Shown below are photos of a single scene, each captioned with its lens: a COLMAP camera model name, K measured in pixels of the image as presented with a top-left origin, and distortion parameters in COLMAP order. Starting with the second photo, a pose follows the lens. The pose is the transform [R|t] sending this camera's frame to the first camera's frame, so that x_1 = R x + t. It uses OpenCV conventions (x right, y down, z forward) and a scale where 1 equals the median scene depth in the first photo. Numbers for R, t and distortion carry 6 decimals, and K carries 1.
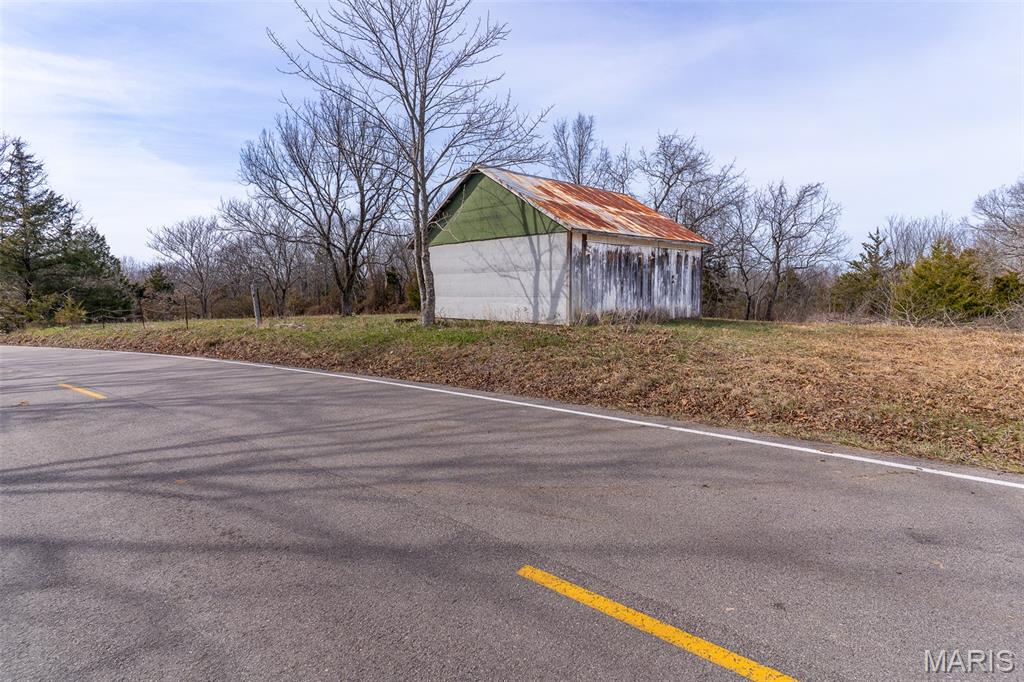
lens RADIAL K [[502.9, 0, 510.0], [0, 502.9, 340.0], [0, 0, 1]] dist [-0.004385, -0.001436]
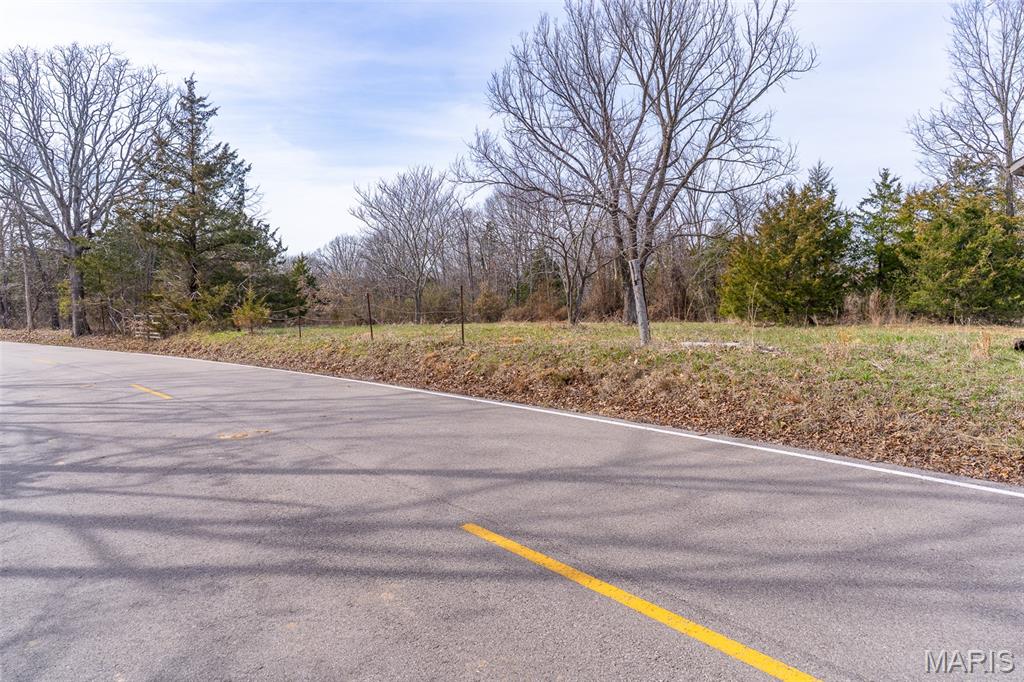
lens RADIAL K [[642.8, 0, 515.3], [0, 642.8, 339.8], [0, 0, 1]] dist [-0.004381, 0.000311]
pose [[0.964987, 0.027669, -0.260833, -0.262298], [-0.034082, 0.999217, -0.020096, -0.008871], [0.260073, 0.028282, 0.965175, 0.219202]]
